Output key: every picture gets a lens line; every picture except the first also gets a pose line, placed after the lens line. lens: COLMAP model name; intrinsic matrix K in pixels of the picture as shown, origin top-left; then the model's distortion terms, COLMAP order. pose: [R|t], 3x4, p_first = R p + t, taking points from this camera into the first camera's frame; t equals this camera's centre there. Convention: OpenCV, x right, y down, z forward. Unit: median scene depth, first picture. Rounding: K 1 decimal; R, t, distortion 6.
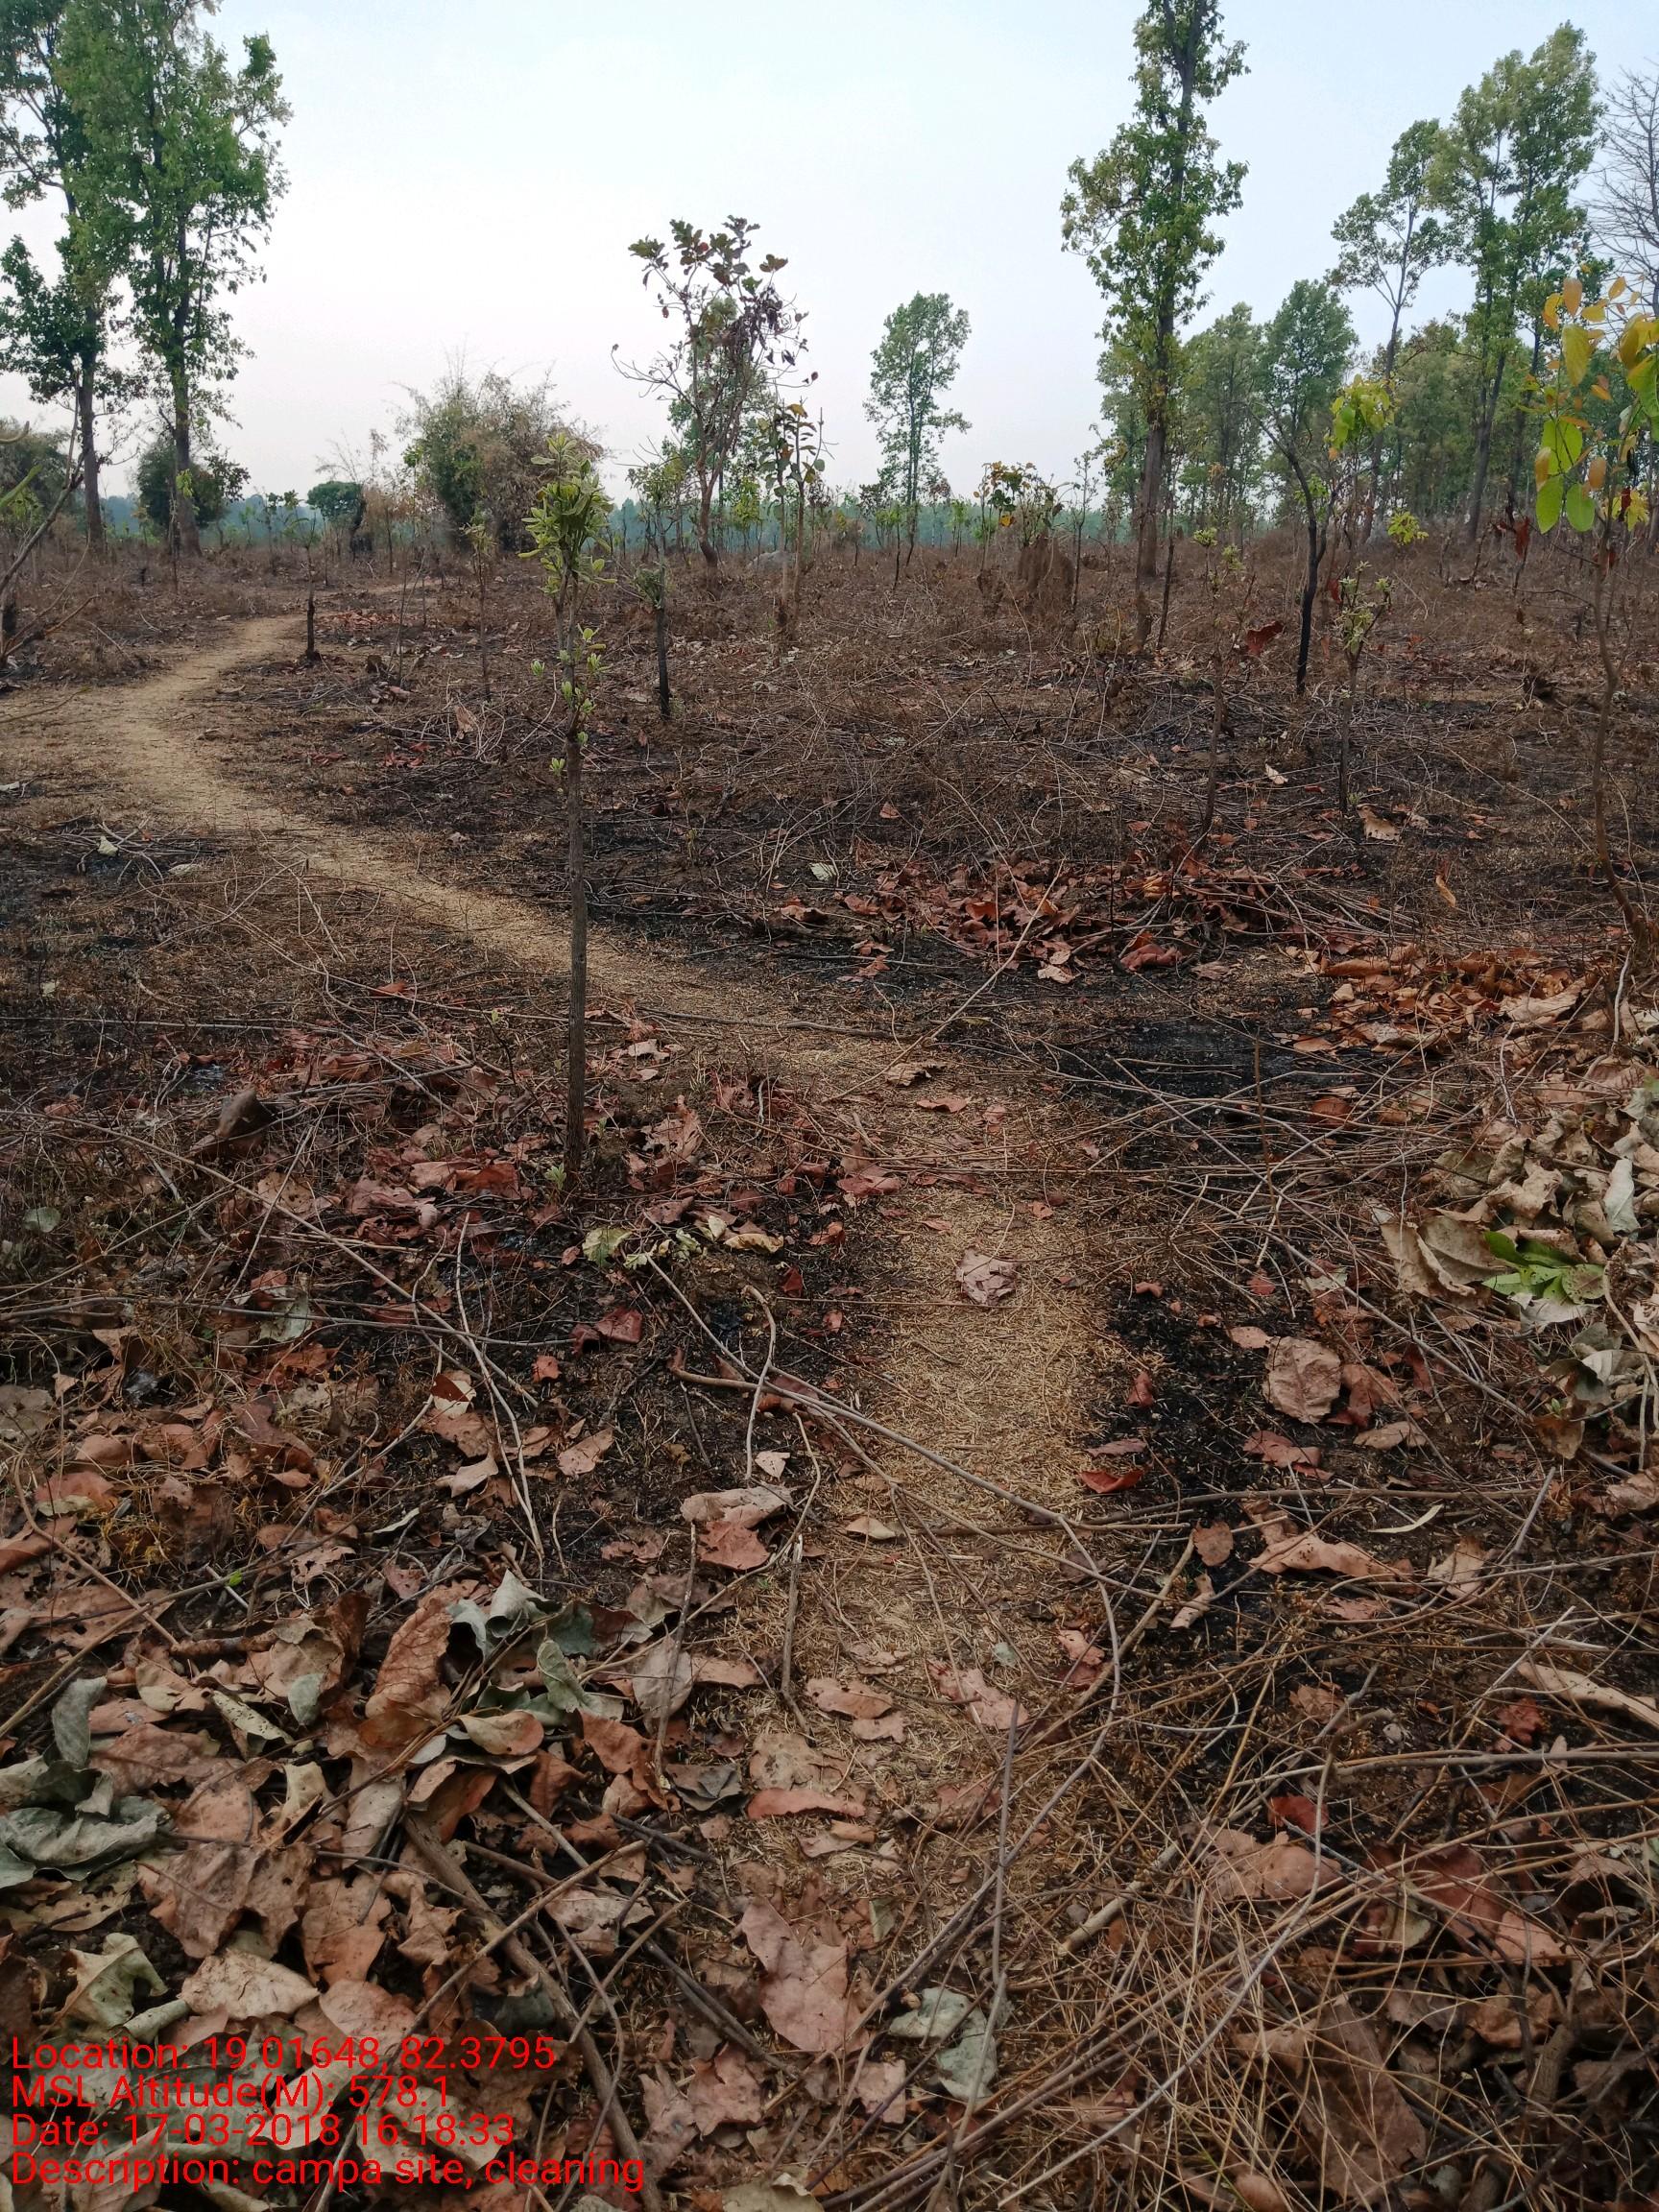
lens RADIAL K [[1722.8, 0, 829.5], [0, 1722.8, 1106.0], [0, 0, 1]] dist [-0.131595, 0.100192]
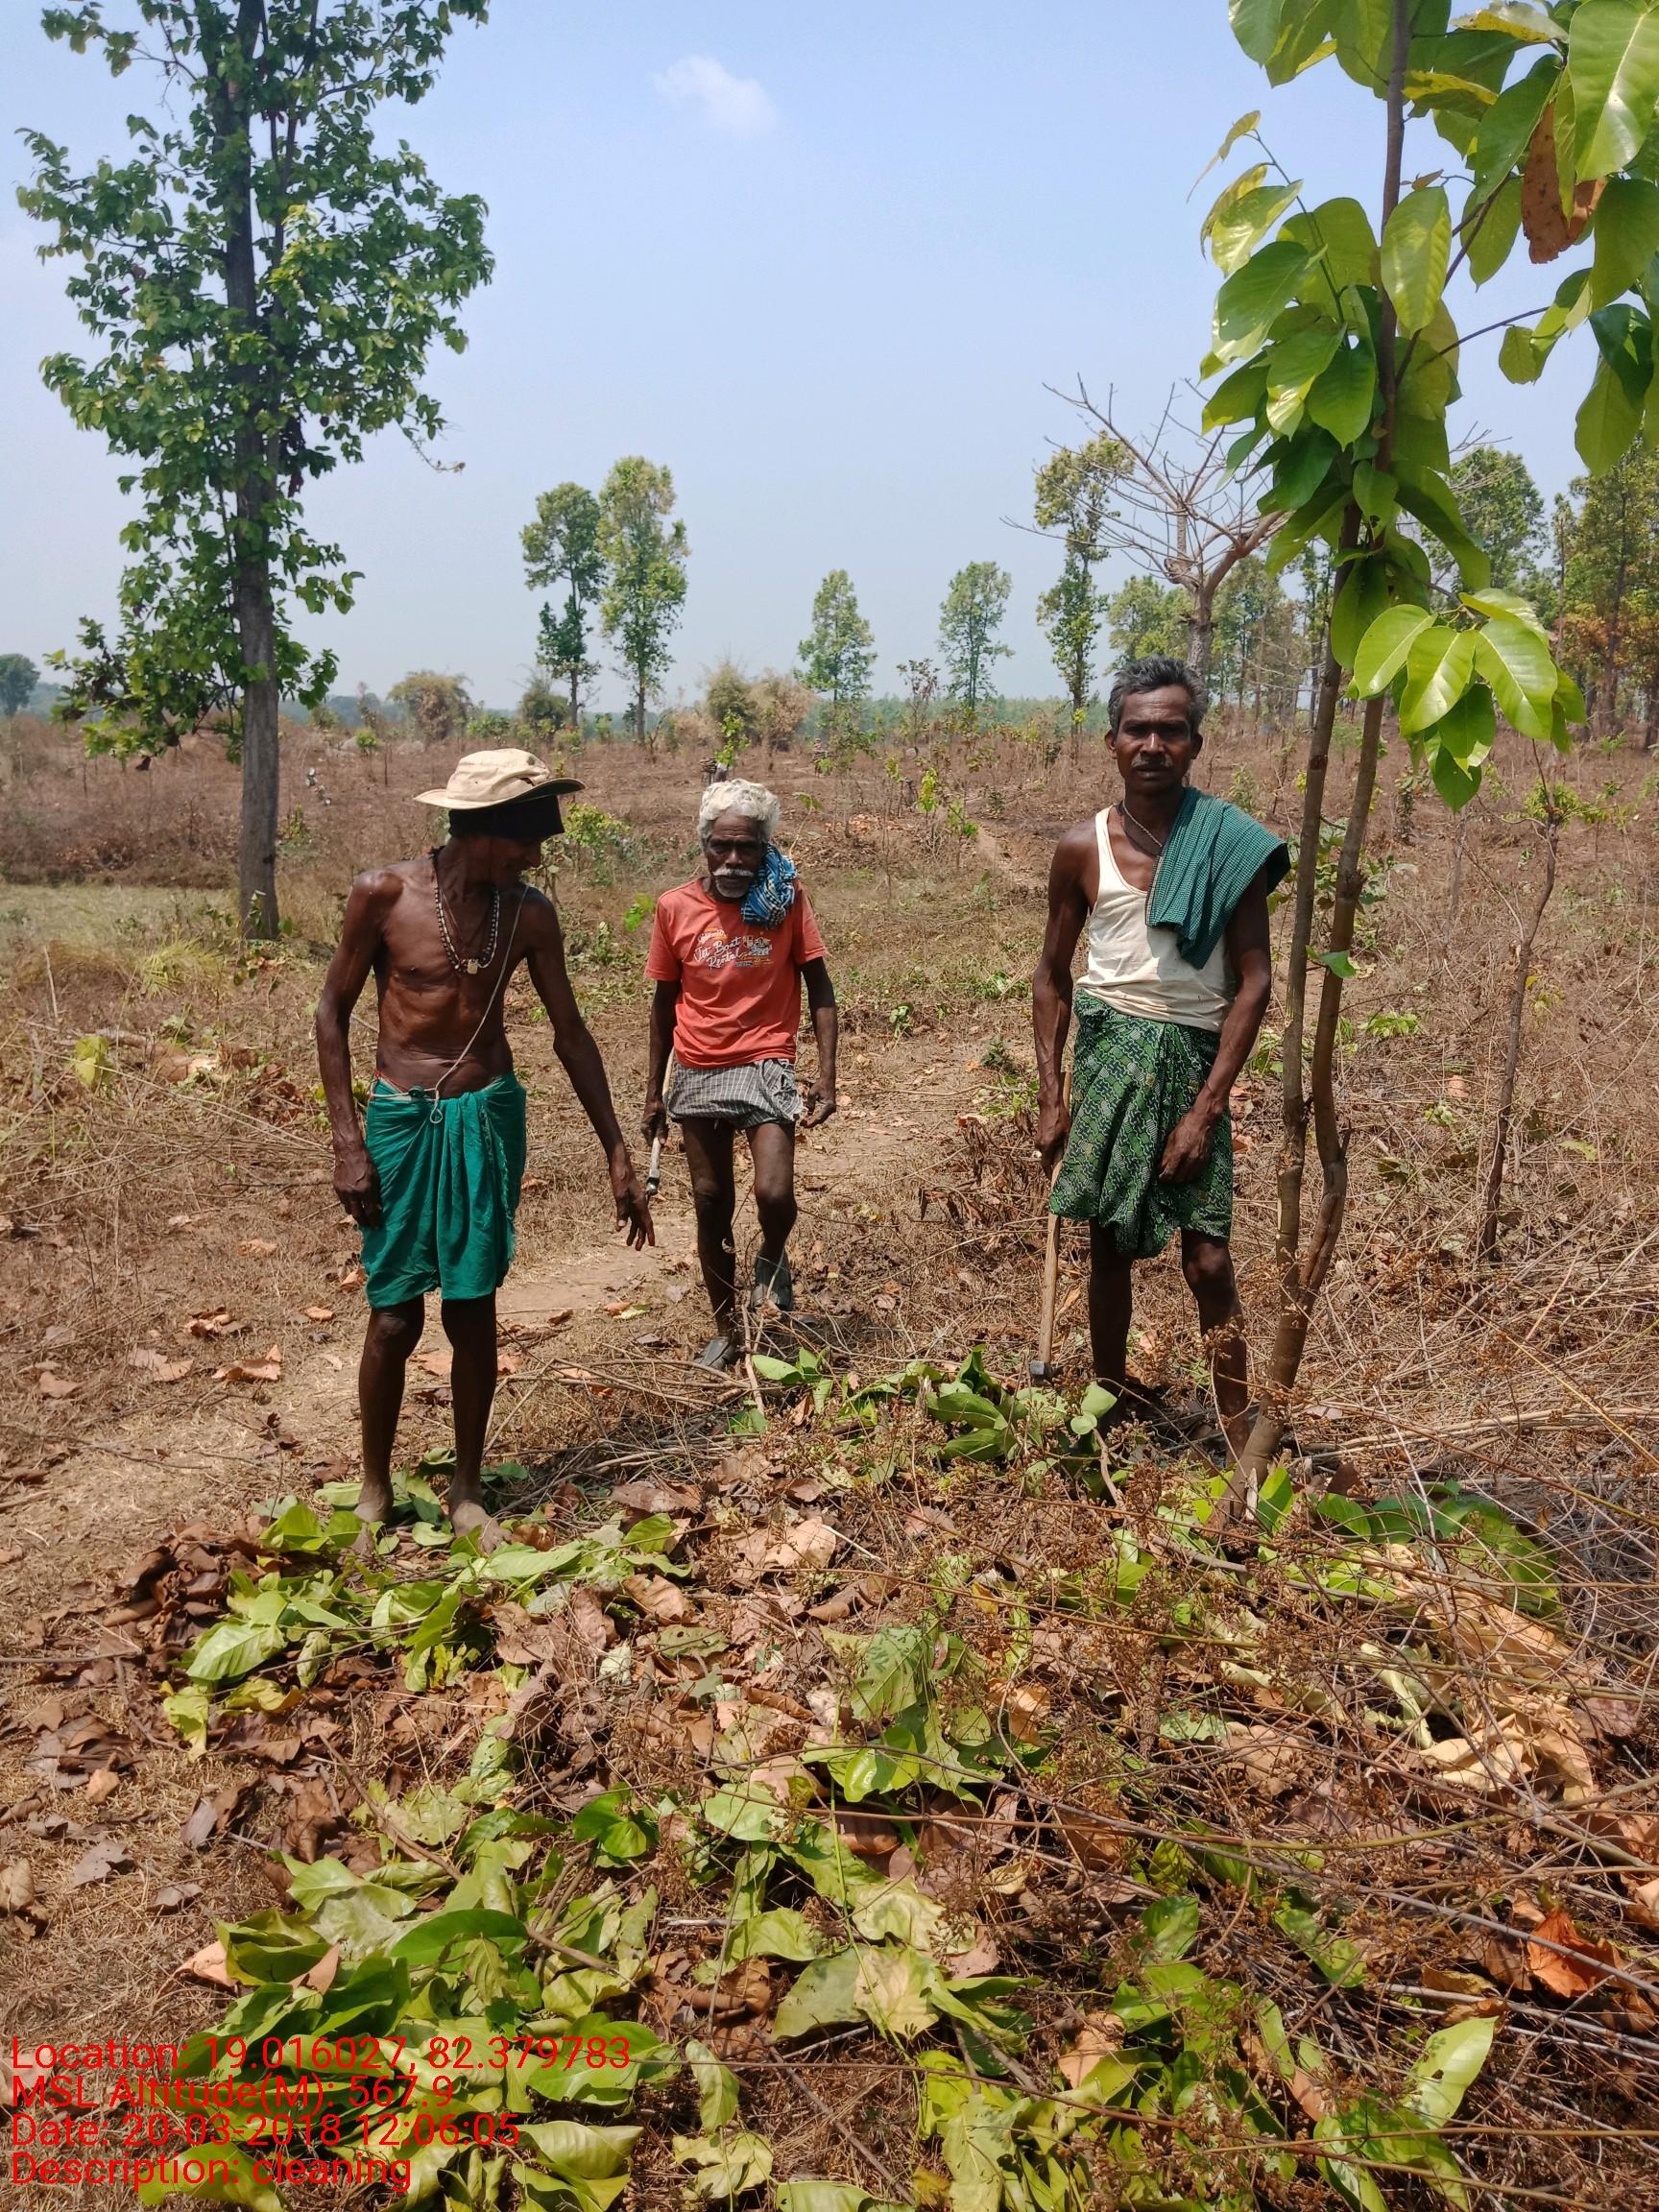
lens RADIAL K [[1722.8, 0, 829.5], [0, 1722.8, 1106.0], [0, 0, 1]] dist [-0.131595, 0.100192]
pose [[0.999315, -0.009126, -0.035877, -0.066754], [0.005199, 0.994131, -0.108059, 0.366642], [0.036652, 0.107798, 0.993497, -1.132771]]
